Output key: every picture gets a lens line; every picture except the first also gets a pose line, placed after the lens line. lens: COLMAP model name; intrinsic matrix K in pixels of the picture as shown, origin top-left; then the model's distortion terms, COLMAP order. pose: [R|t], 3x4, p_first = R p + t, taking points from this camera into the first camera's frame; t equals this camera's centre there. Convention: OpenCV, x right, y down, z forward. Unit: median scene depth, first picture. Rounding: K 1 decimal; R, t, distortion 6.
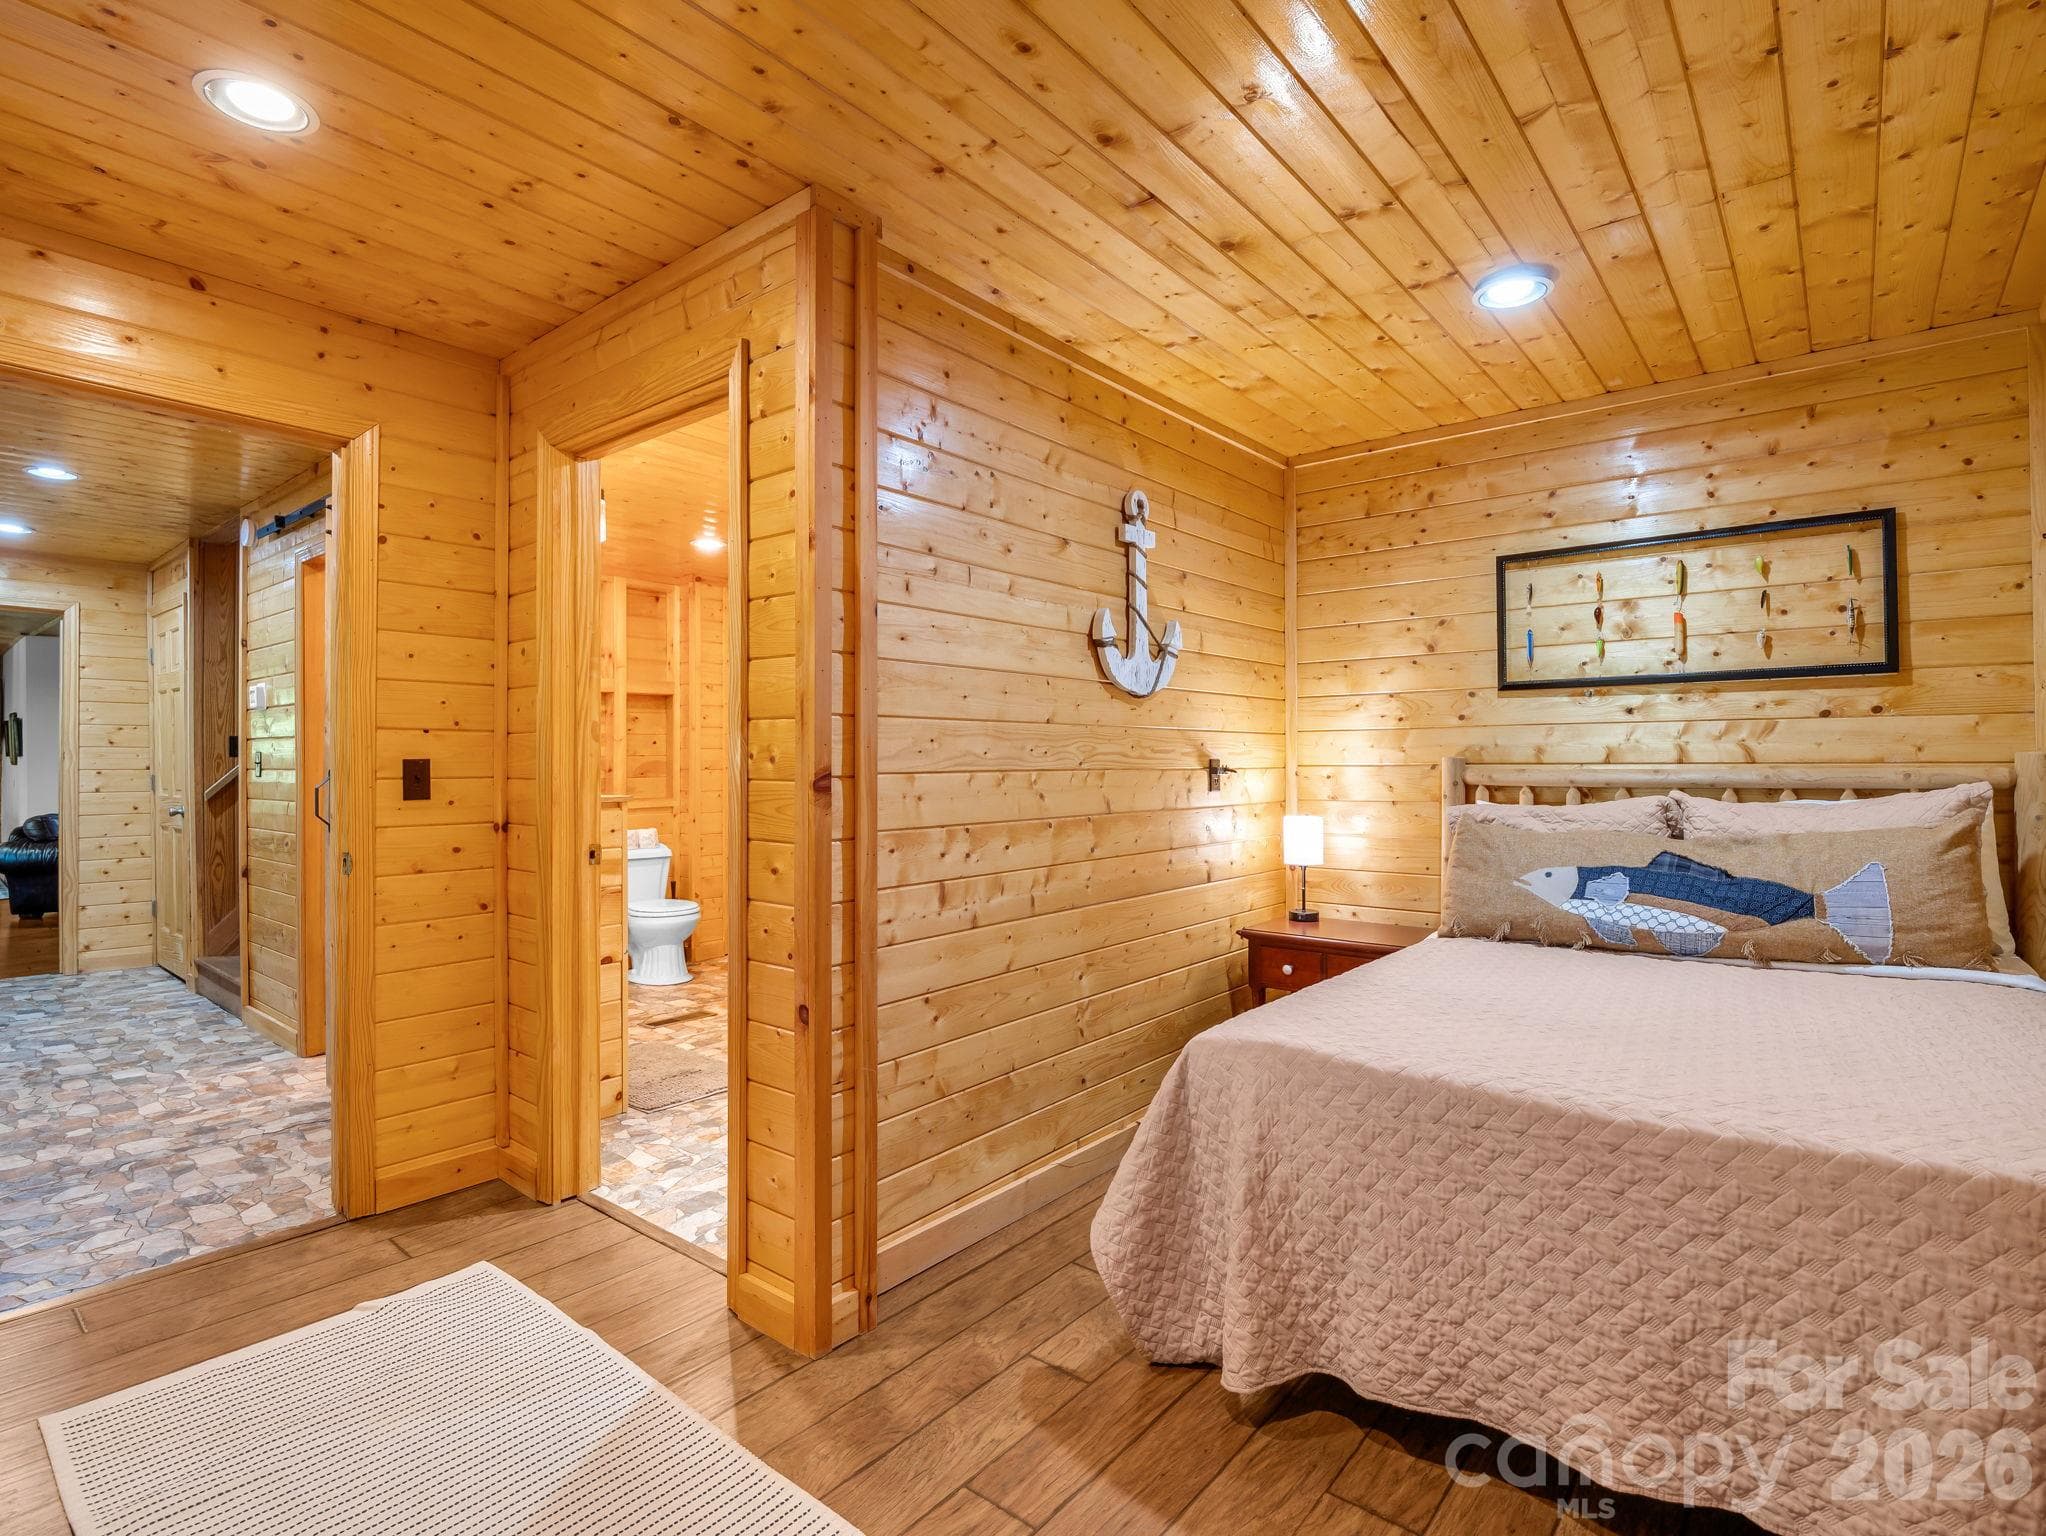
lens RADIAL K [[1005.7, 0, 1015.2], [0, 1005.7, 748.6], [0, 0, 1]] dist [-0.008086, -0.008943]
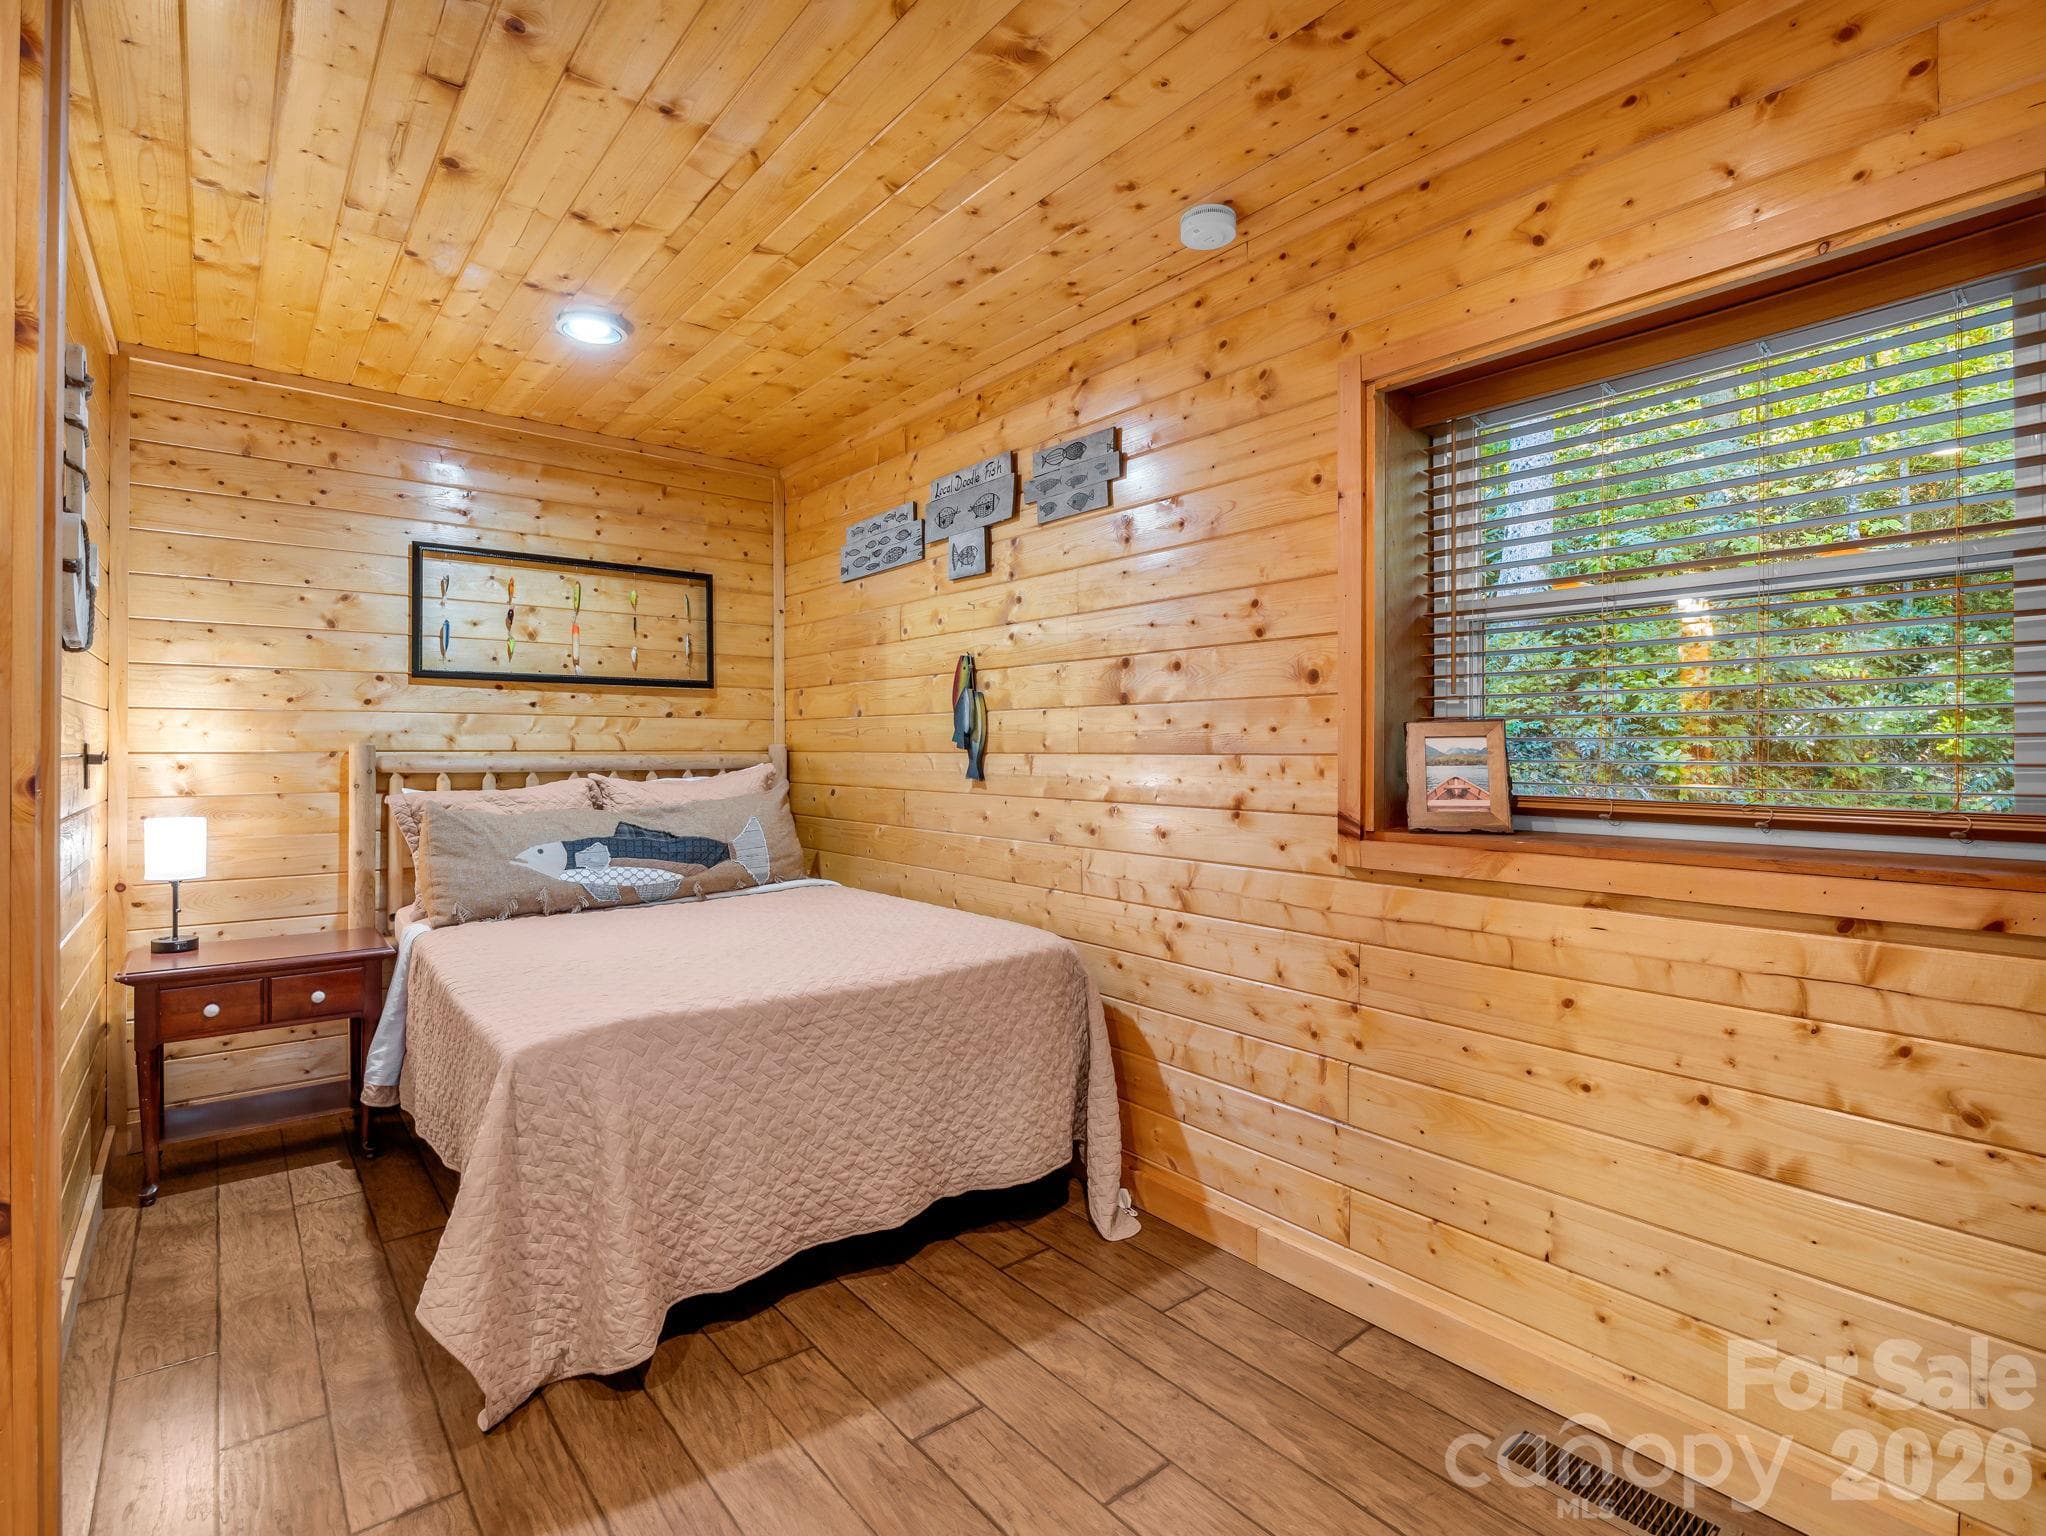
lens RADIAL K [[1005.7, 0, 1015.2], [0, 1005.7, 748.6], [0, 0, 1]] dist [-0.008086, -0.008943]
pose [[0.190358, 0.005082, 0.981702, -0.459047], [-0.015836, 0.999872, -0.002105, 0.006625], [-0.981587, -0.015146, 0.190414, 0.280442]]
